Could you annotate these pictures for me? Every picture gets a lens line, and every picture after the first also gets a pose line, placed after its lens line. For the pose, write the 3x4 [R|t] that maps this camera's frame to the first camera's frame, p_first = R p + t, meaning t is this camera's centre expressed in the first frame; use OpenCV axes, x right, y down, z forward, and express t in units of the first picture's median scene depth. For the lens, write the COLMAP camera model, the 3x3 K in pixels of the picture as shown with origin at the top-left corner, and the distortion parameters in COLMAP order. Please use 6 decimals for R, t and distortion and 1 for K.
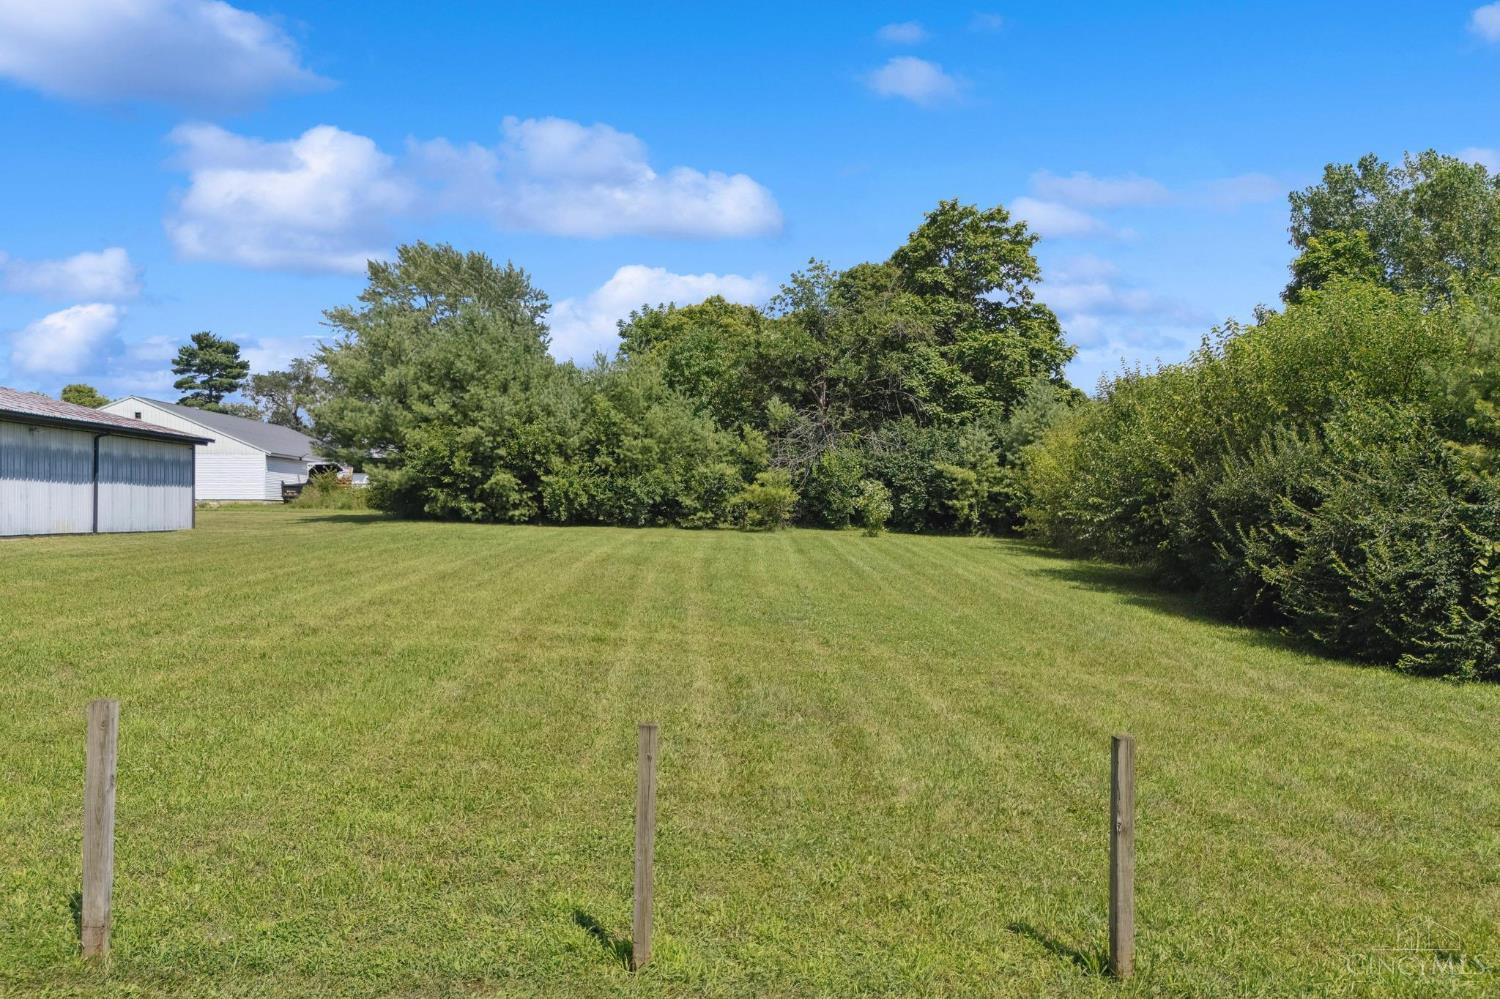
lens RADIAL K [[1062.3, 0, 743.4], [0, 1062.3, 504.5], [0, 0, 1]] dist [0.000901, -0.020090]
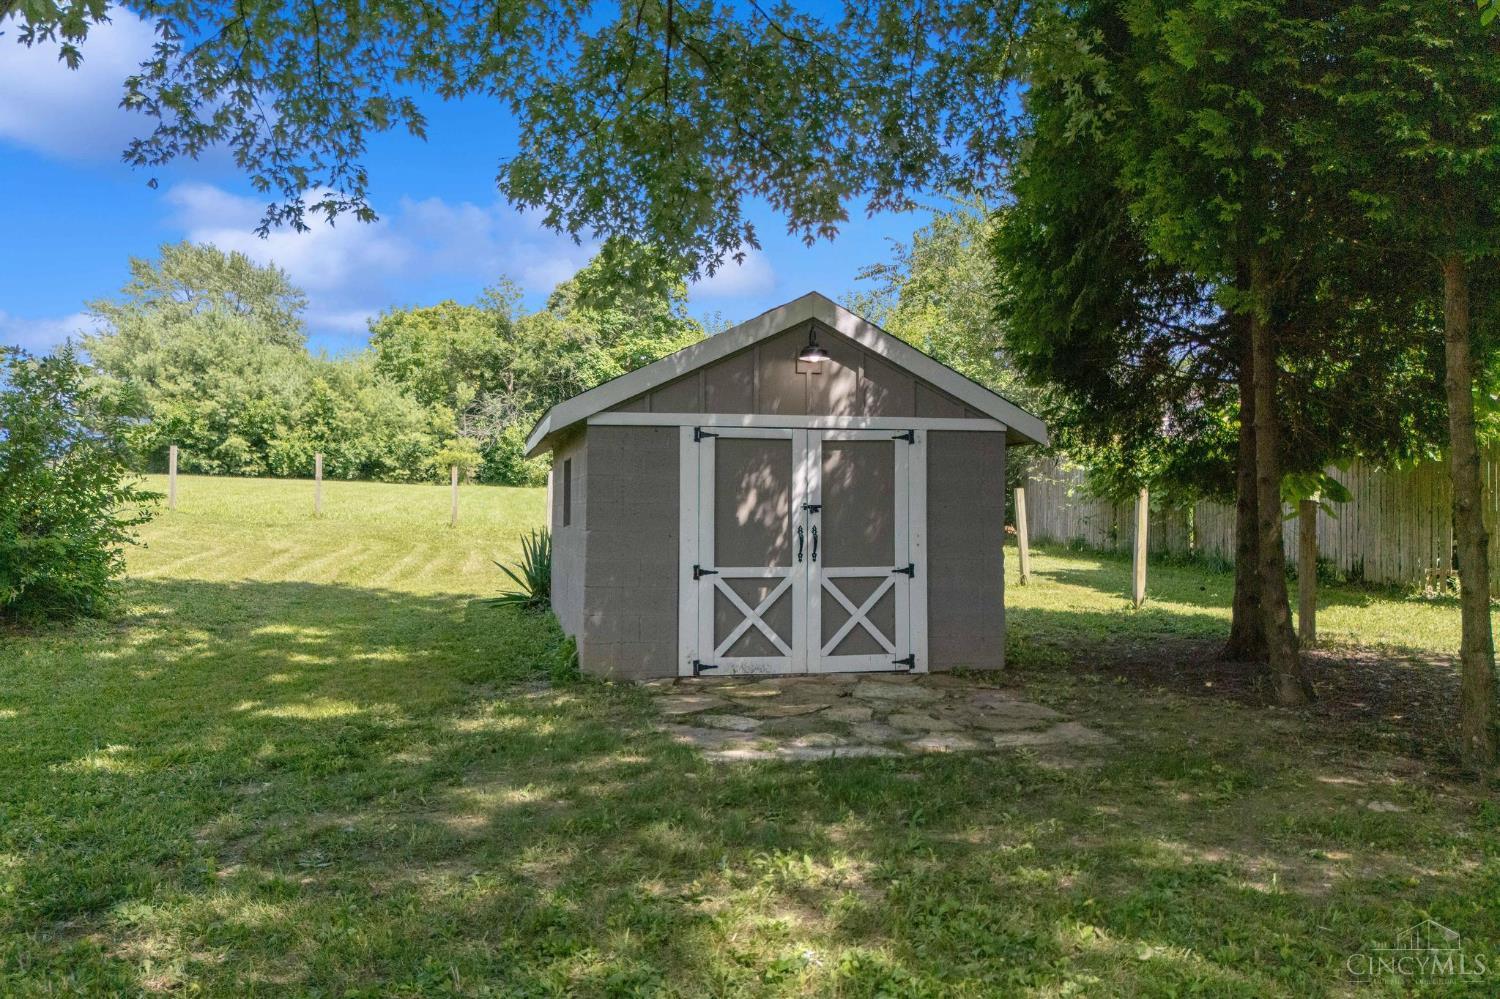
lens RADIAL K [[1062.3, 0, 760.1], [0, 1062.3, 498.5], [0, 0, 1]] dist [0.000901, -0.020090]
pose [[0.982878, 0.000768, 0.184254, 0.154992], [-0.000017, 0.999992, -0.004081, 0.047839], [-0.184256, 0.004008, 0.982870, -0.364348]]
